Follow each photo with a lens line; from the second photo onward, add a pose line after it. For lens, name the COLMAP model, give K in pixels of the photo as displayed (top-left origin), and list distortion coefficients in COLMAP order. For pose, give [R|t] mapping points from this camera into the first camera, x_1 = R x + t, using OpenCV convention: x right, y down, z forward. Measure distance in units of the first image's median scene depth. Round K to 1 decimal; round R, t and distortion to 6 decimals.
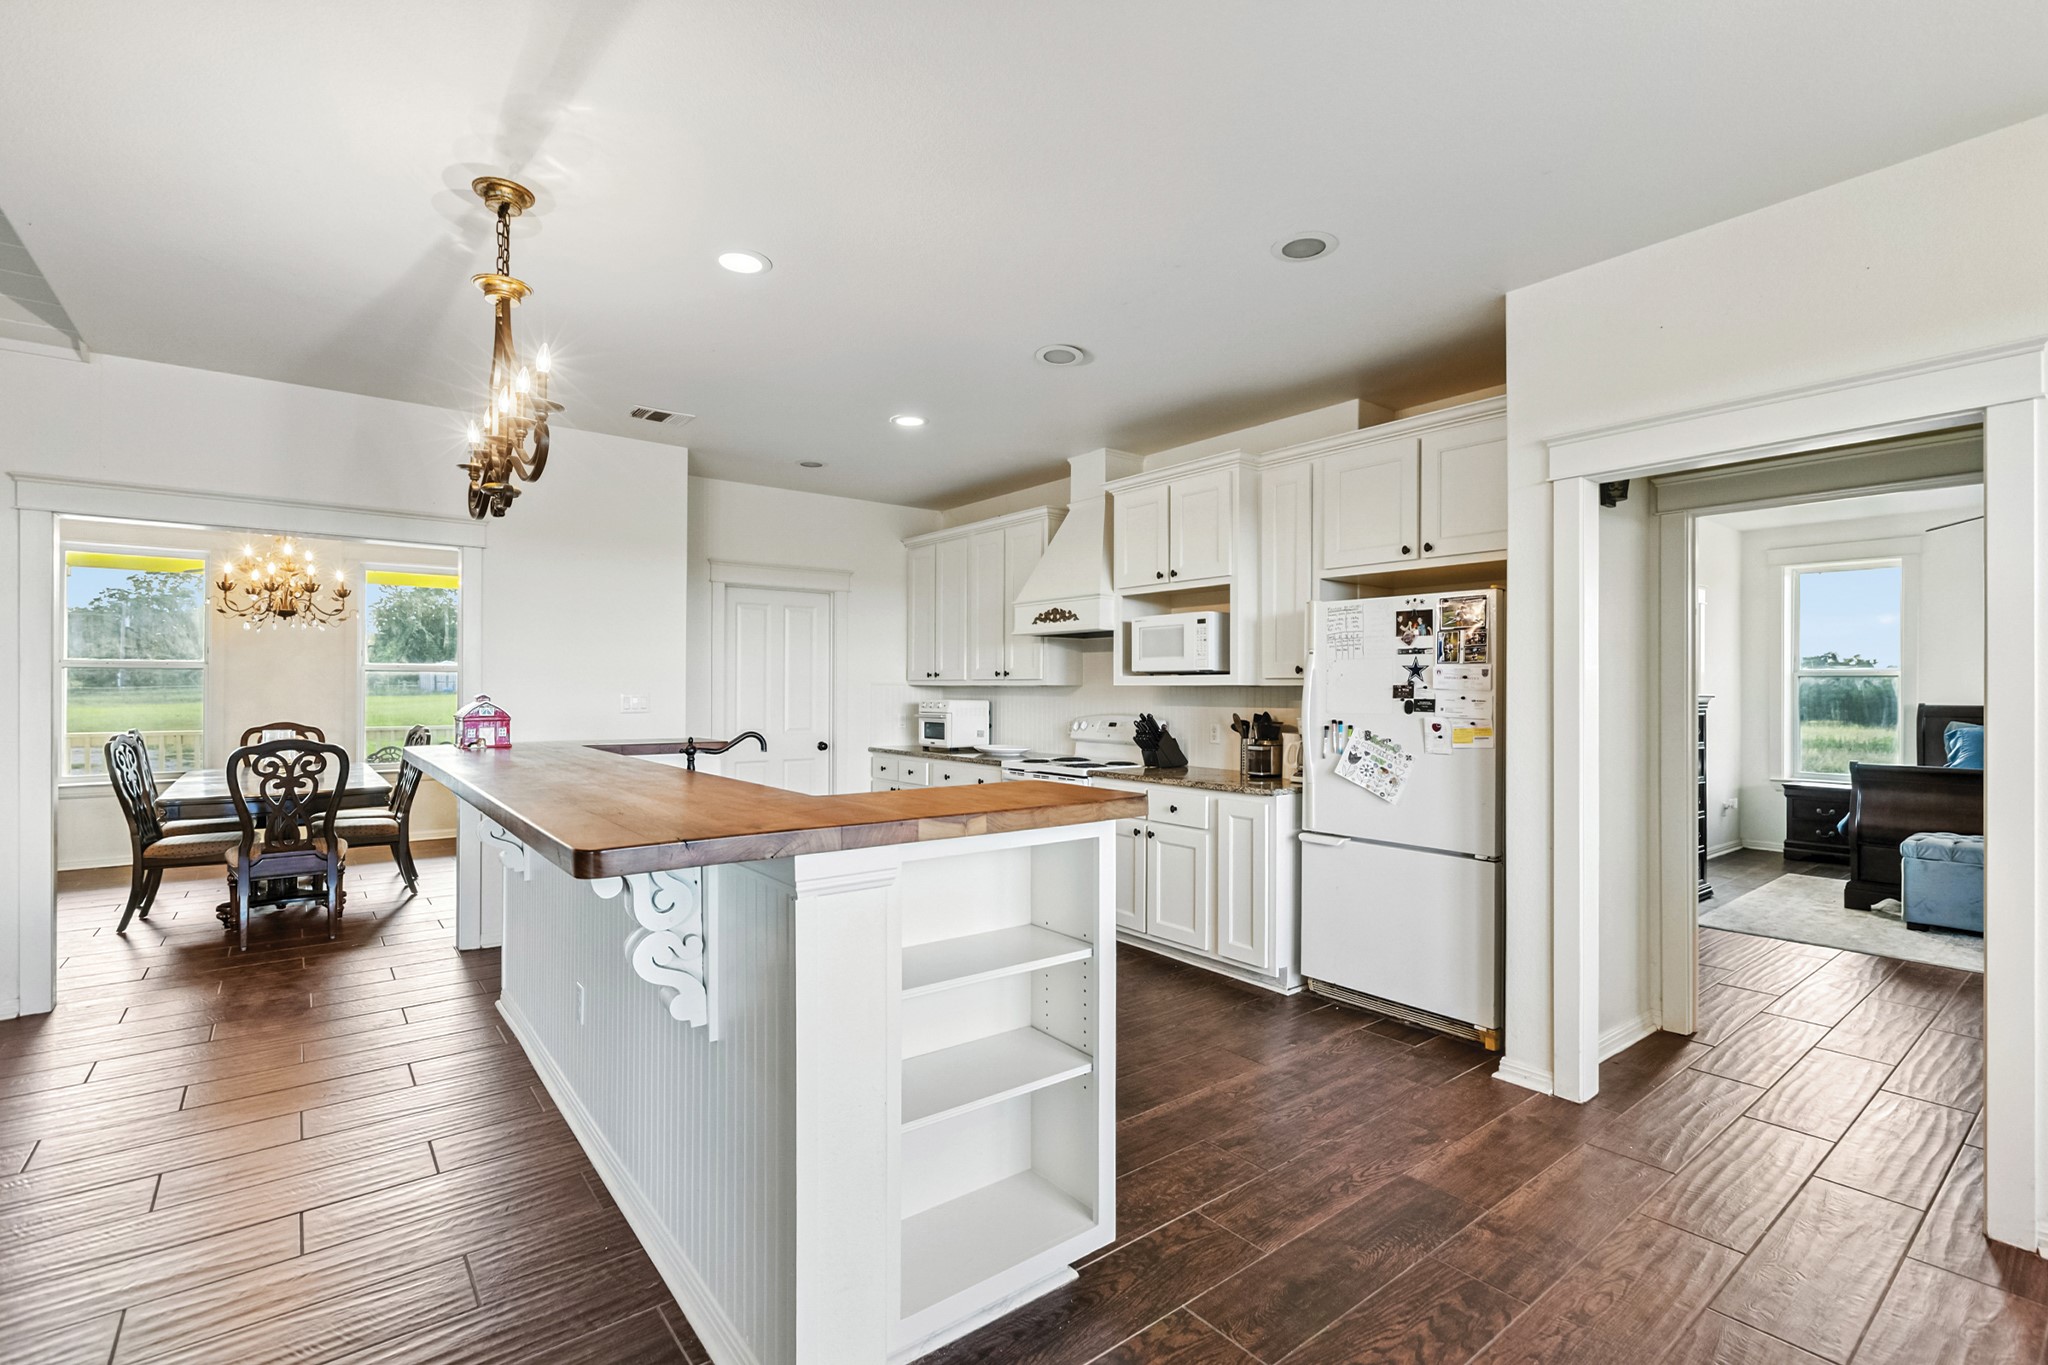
lens RADIAL K [[921.5, 0, 1019.4], [0, 921.5, 680.3], [0, 0, 1]] dist [-0.000636, -0.000351]
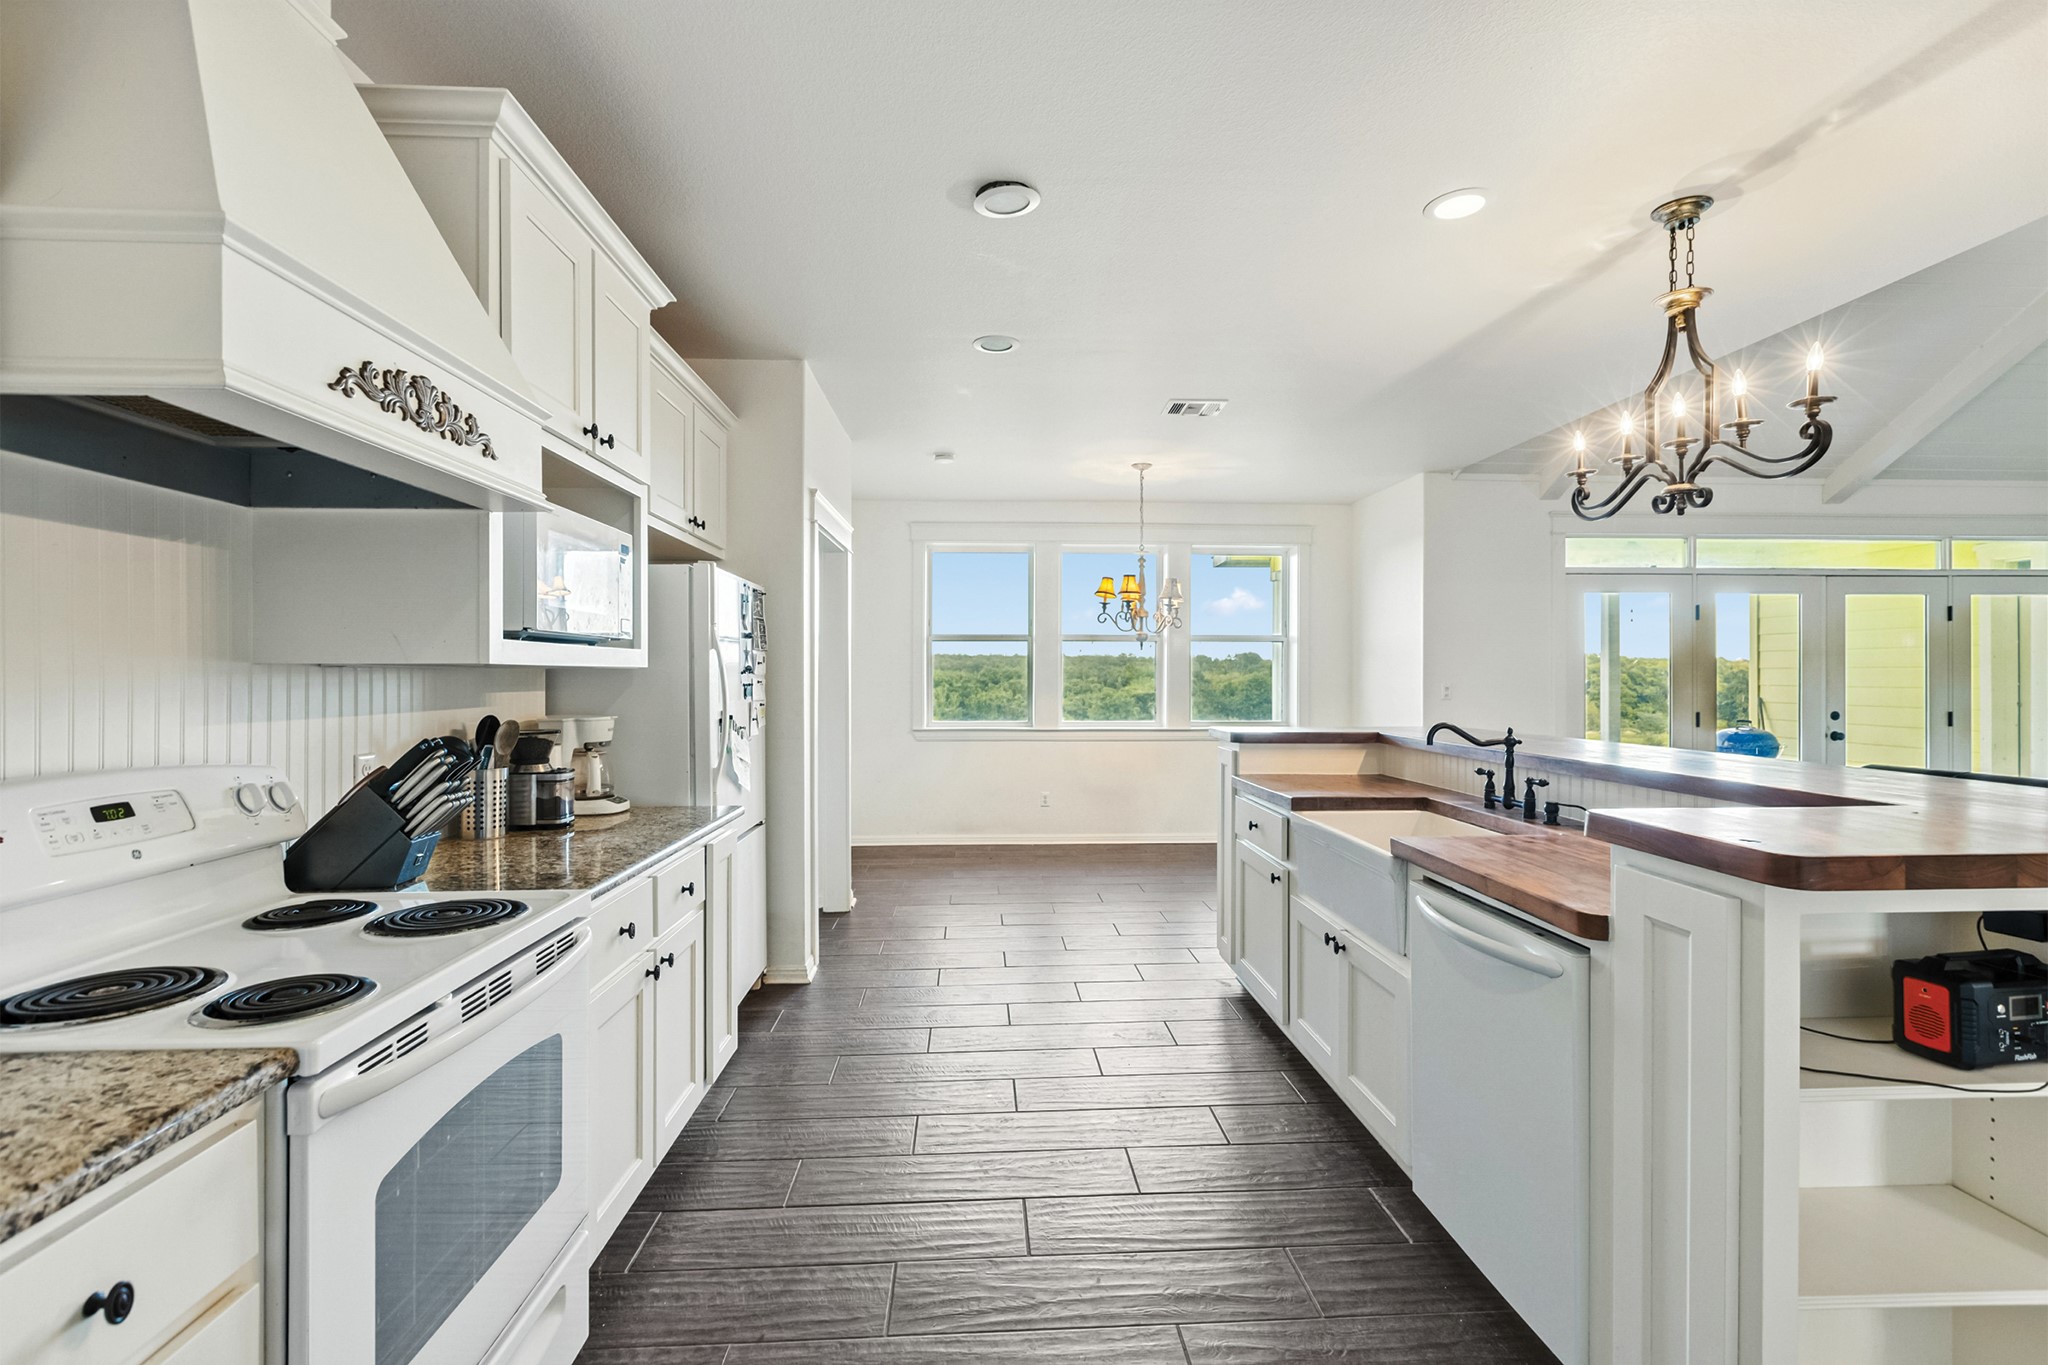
lens RADIAL K [[921.5, 0, 1019.3], [0, 921.5, 676.1], [0, 0, 1]] dist [-0.000636, -0.000351]
pose [[-0.819252, -0.003292, 0.573424, -0.287025], [-0.007739, 0.999956, -0.005316, 0.011460], [-0.573381, -0.008793, -0.819242, 1.222258]]
